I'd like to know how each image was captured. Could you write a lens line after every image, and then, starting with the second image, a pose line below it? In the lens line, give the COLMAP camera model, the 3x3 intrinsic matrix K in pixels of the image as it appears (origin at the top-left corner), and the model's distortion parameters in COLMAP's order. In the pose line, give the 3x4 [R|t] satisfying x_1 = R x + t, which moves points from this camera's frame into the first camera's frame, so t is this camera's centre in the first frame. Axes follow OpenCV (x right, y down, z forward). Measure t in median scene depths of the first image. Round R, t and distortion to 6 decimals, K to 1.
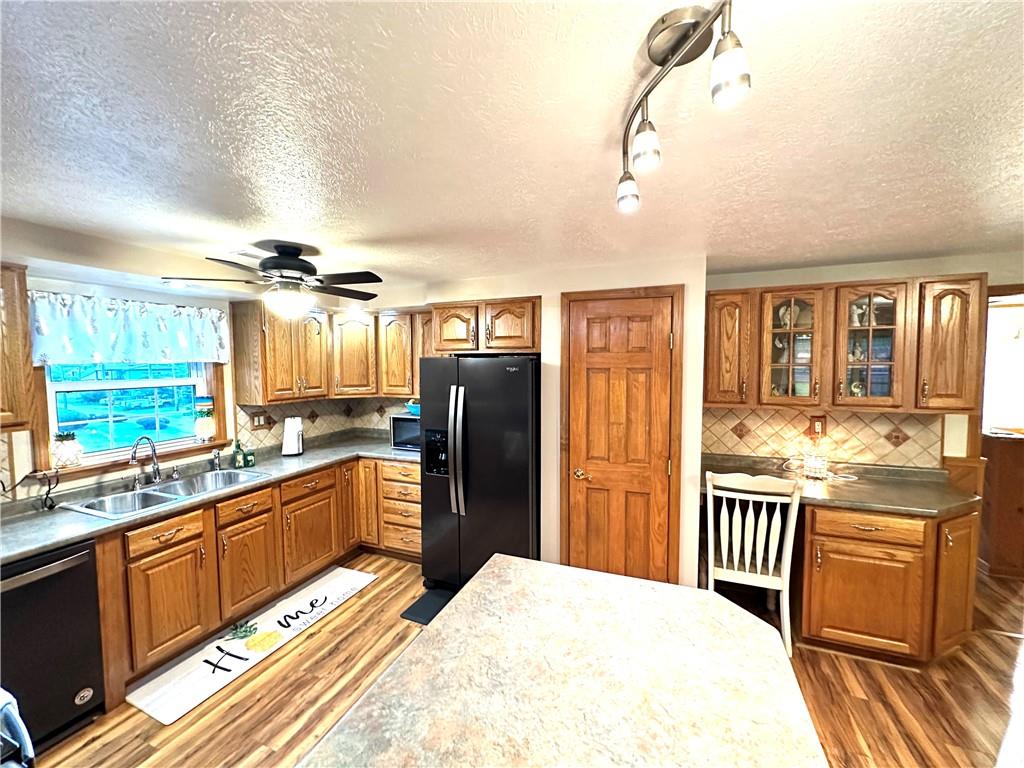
lens RADIAL K [[408.8, 0, 512.0], [0, 408.8, 384.0], [0, 0, 1]] dist [0.000256, 0.000397]
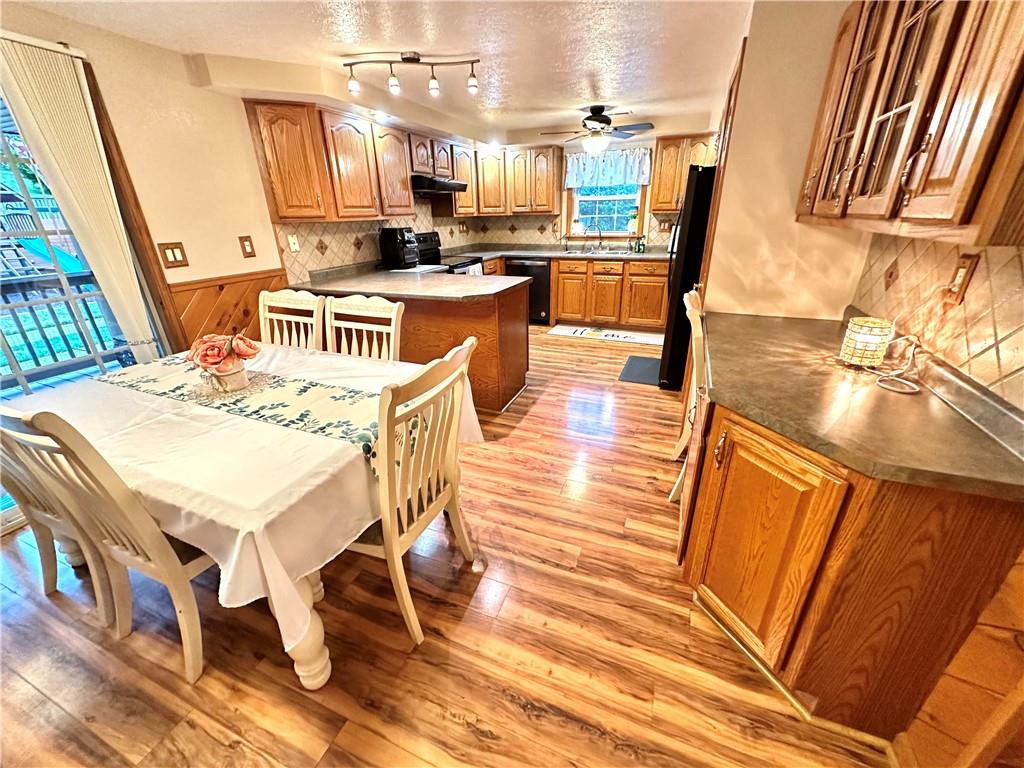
lens RADIAL K [[408.8, 0, 512.0], [0, 408.8, 384.0], [0, 0, 1]] dist [0.000256, 0.000397]
pose [[-0.001326, 0.401806, -0.915724, 1.283506], [-0.037441, 0.915063, 0.401570, 0.048698], [0.999298, 0.034818, 0.013830, 0.546135]]
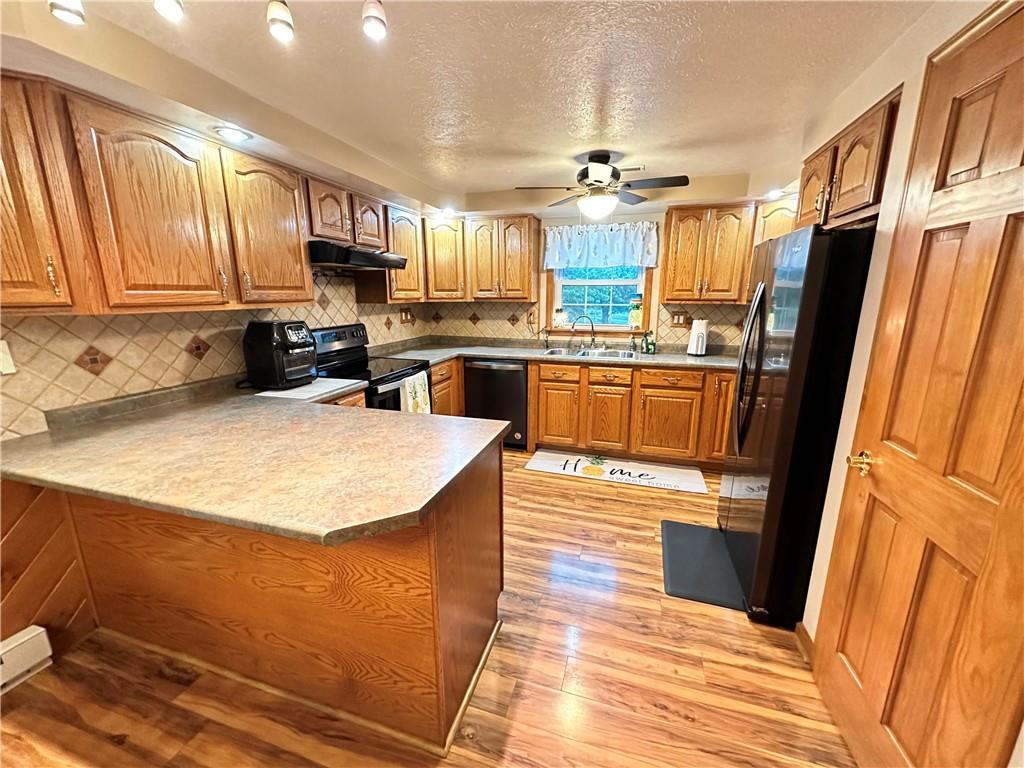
lens RADIAL K [[408.8, 0, 512.0], [0, 408.8, 384.0], [0, 0, 1]] dist [0.000256, 0.000397]
pose [[0.085689, 0.229195, -0.969601, 0.610285], [-0.057592, 0.972693, 0.224836, 0.045071], [0.994656, 0.036575, 0.096548, 0.552464]]
